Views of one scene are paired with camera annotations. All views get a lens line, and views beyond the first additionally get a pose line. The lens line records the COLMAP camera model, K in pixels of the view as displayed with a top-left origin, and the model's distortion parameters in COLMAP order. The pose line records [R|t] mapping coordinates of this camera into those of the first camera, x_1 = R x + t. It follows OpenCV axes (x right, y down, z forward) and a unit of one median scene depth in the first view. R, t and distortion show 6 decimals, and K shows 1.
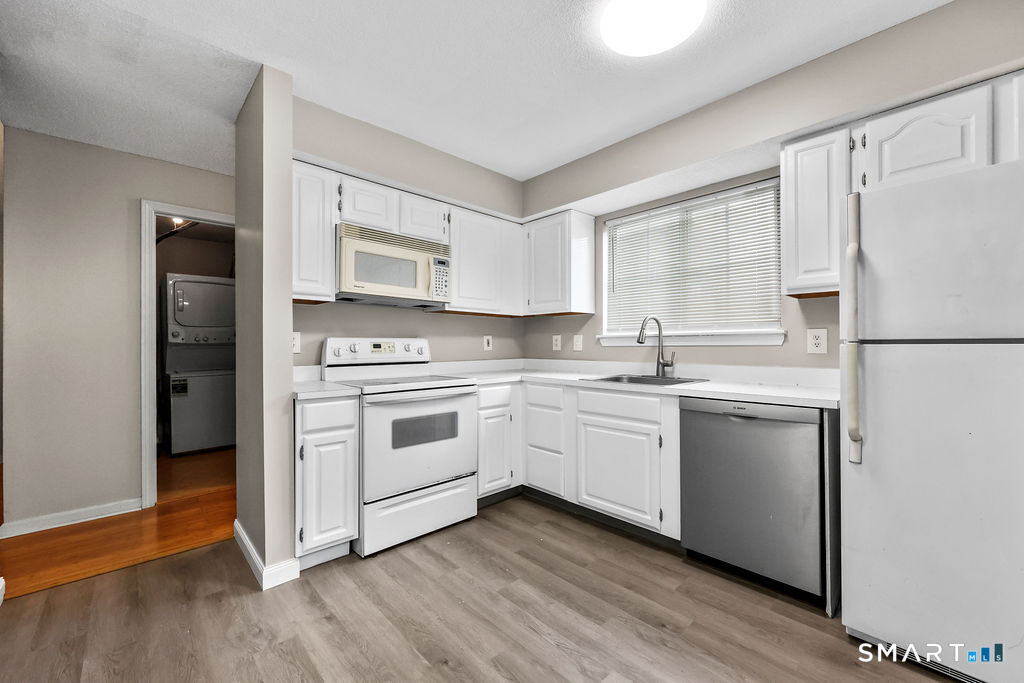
lens RADIAL K [[413.5, 0, 517.9], [0, 413.5, 344.1], [0, 0, 1]] dist [-0.001672, -0.000111]
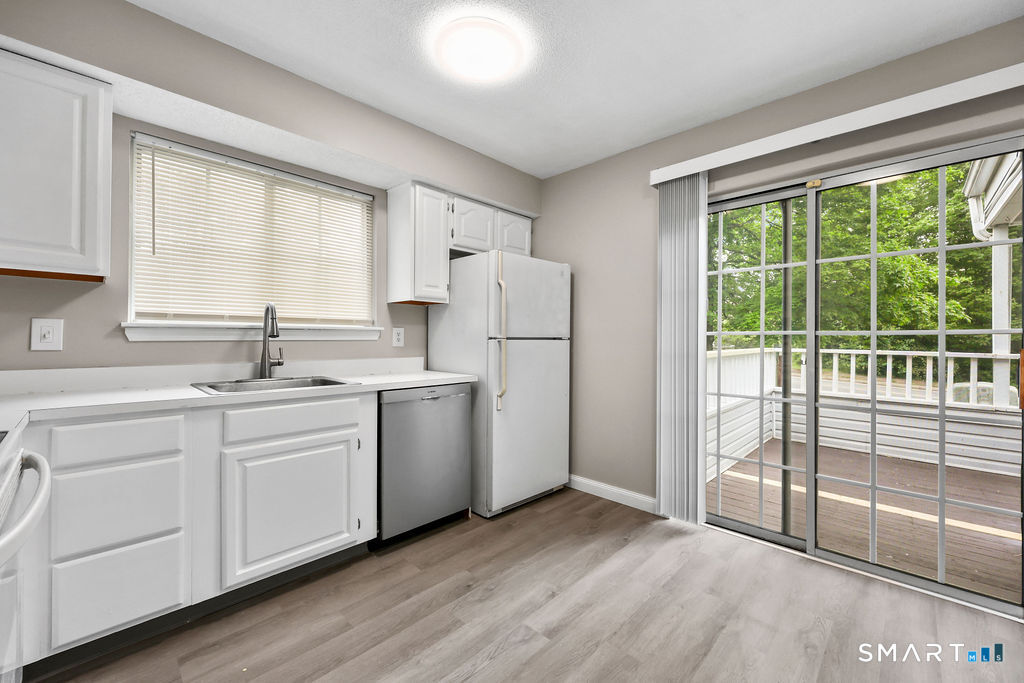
lens RADIAL K [[414.1, 0, 515.2], [0, 414.1, 339.3], [0, 0, 1]] dist [0.009748, 0.000111]
pose [[-0.045958, 0.003513, 0.998937, -0.513608], [-0.004730, 0.999982, -0.003734, 0.002647], [-0.998932, -0.004897, -0.045940, 0.594265]]
